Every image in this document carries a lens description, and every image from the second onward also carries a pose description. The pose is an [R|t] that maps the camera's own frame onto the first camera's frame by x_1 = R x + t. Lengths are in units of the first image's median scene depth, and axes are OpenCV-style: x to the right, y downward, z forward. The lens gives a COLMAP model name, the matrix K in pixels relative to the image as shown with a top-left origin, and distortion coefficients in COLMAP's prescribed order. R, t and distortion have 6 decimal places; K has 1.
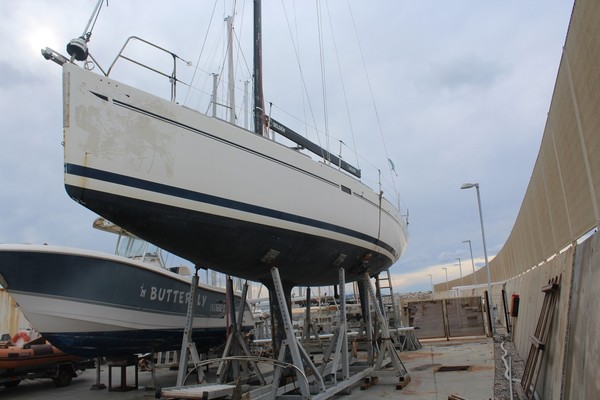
lens RADIAL K [[505.7, 0, 297.7], [0, 505.7, 191.4], [0, 0, 1]] dist [-0.172758, 0.165954]
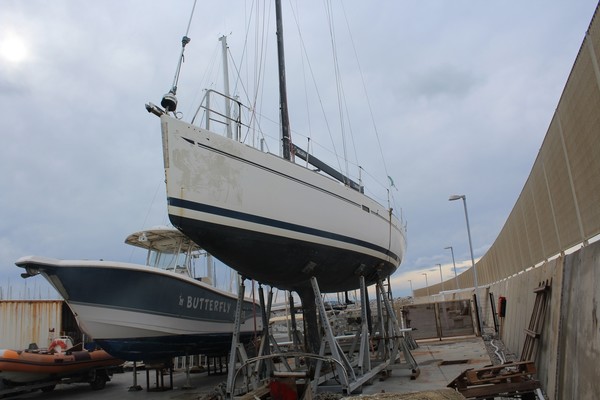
lens RADIAL K [[505.7, 0, 297.7], [0, 505.7, 191.4], [0, 0, 1]] dist [-0.172758, 0.165954]
pose [[0.998838, -0.009628, 0.047213, -0.113484], [0.010322, 0.999842, -0.014481, -0.027632], [-0.047066, 0.014952, 0.998780, -0.151686]]
